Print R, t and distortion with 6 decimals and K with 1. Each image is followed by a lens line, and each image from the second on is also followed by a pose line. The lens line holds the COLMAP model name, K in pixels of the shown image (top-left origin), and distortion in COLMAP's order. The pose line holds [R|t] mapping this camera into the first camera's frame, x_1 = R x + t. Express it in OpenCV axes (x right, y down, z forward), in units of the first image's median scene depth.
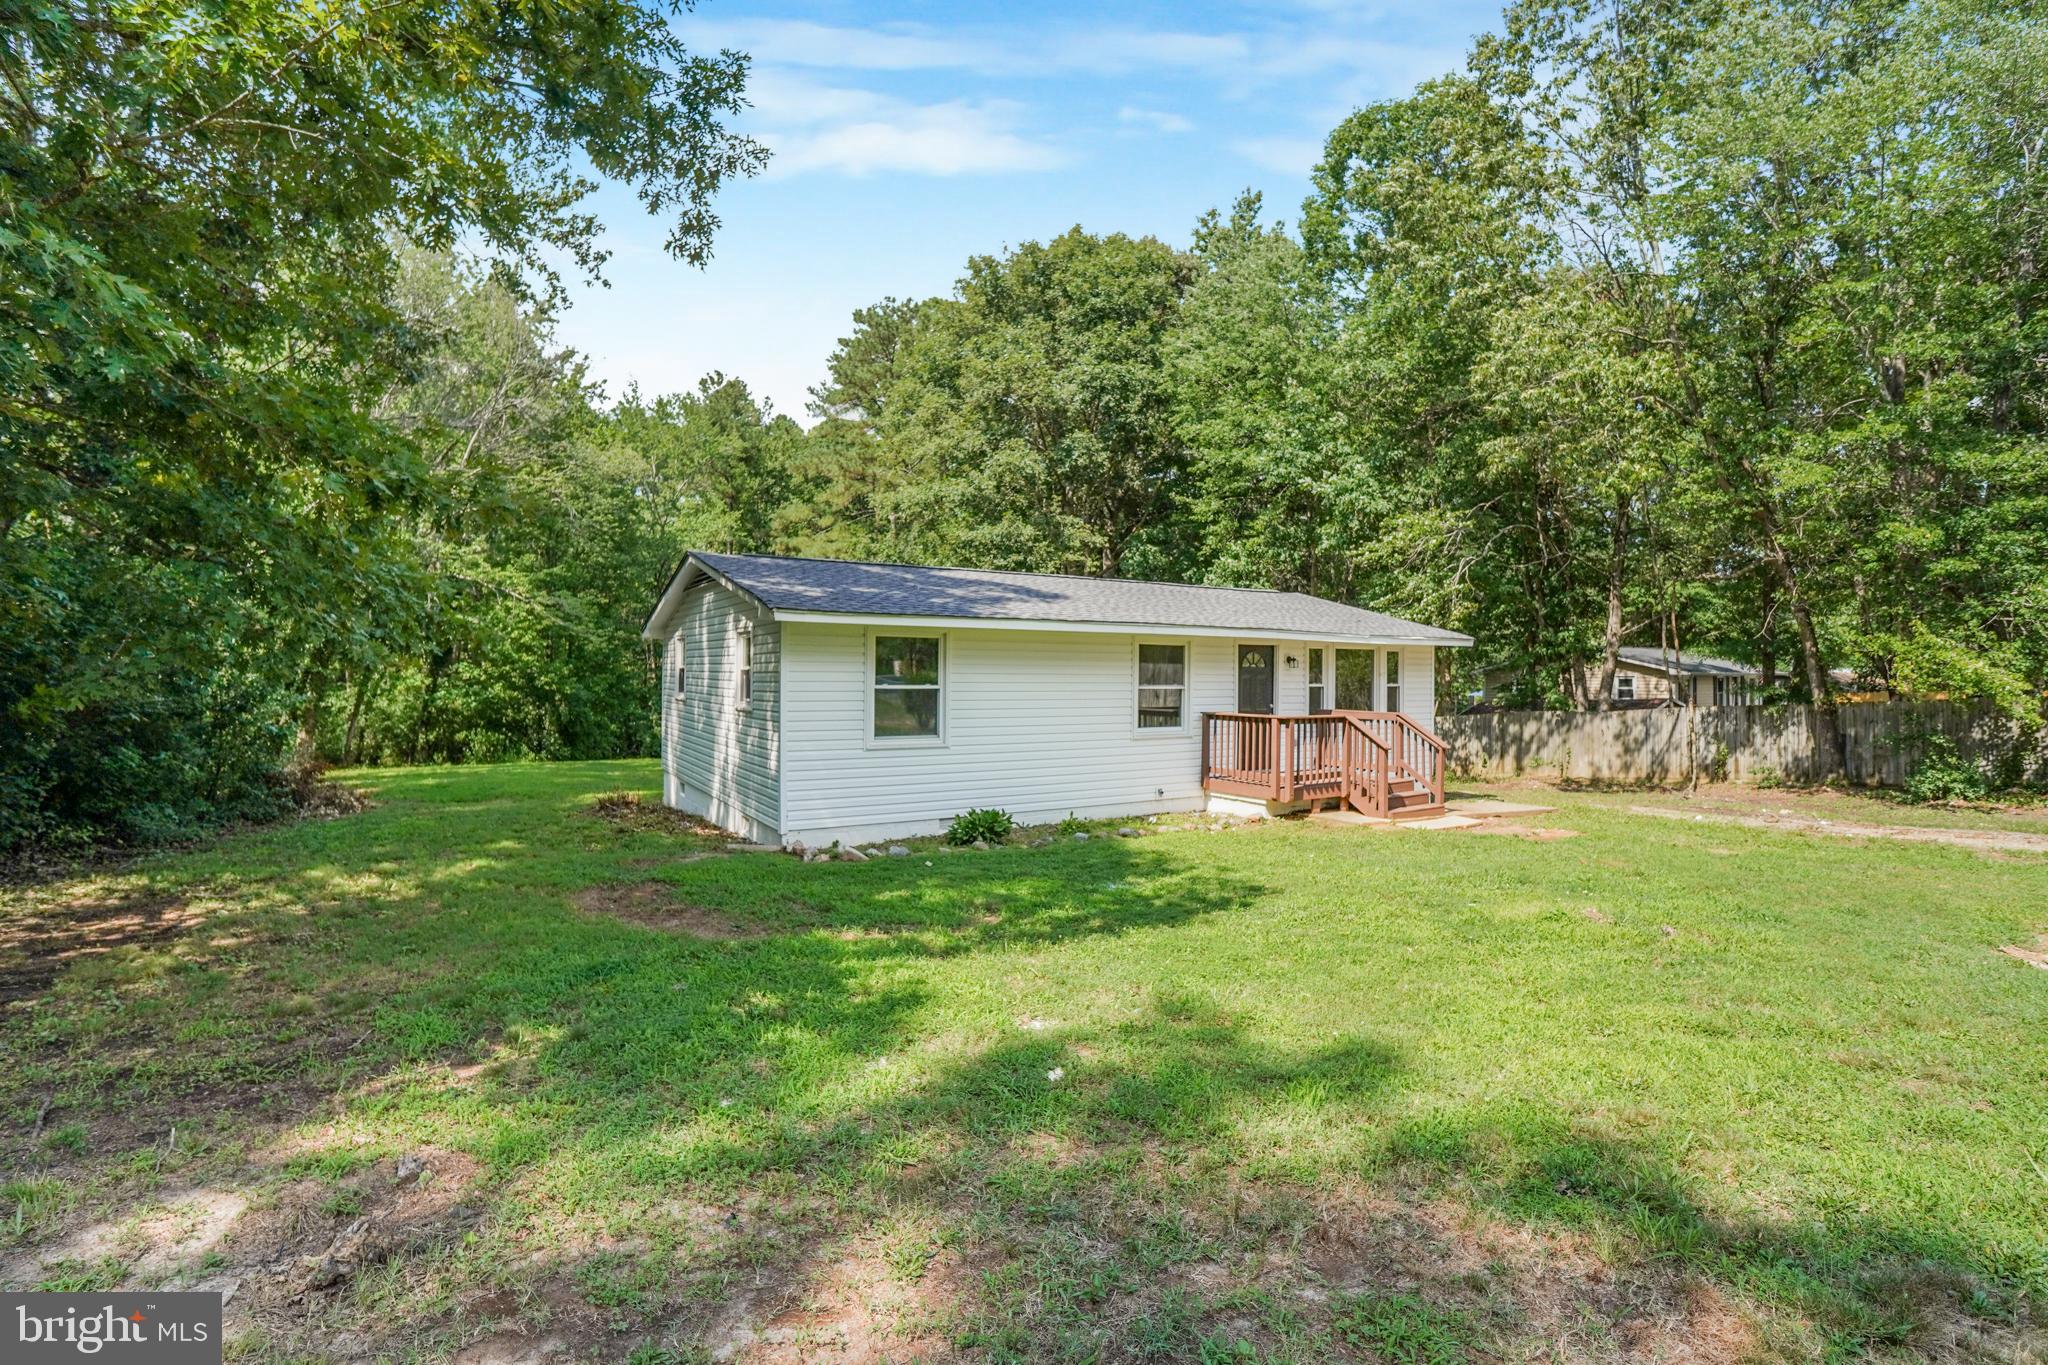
lens RADIAL K [[830.1, 0, 1024.0], [0, 830.1, 682.5], [0, 0, 1]] dist [-0.034120, 0.042471]
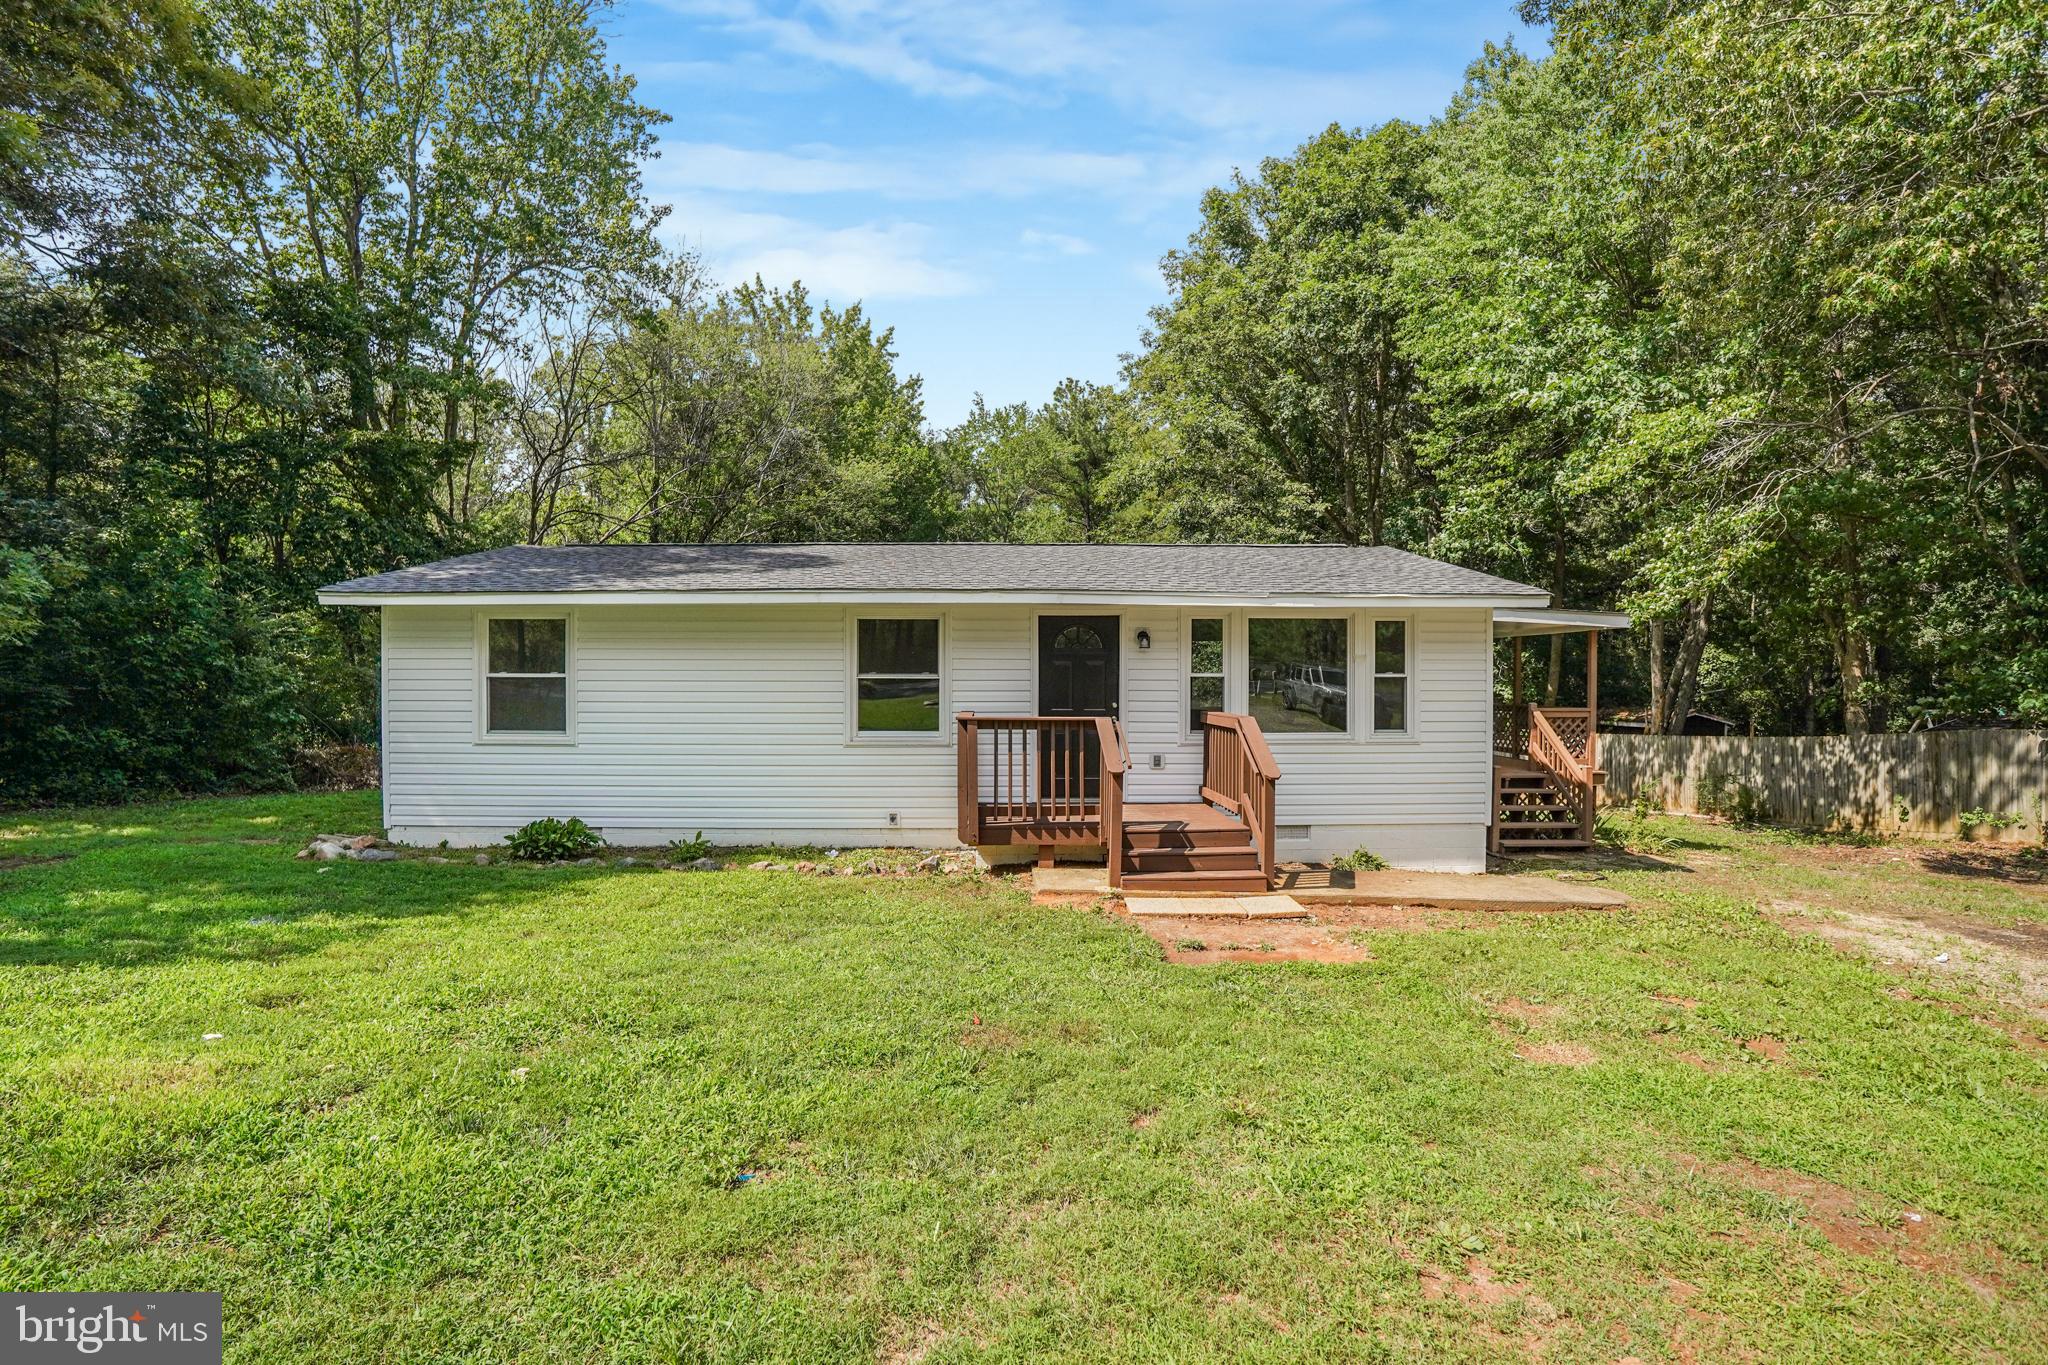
lens RADIAL K [[830.1, 0, 1024.0], [0, 830.1, 682.5], [0, 0, 1]] dist [-0.034120, 0.042471]
pose [[0.887703, 0.012259, -0.460253, 0.564018], [-0.006942, 0.999888, 0.013242, -0.001363], [0.460363, -0.008560, 0.887689, 0.353808]]
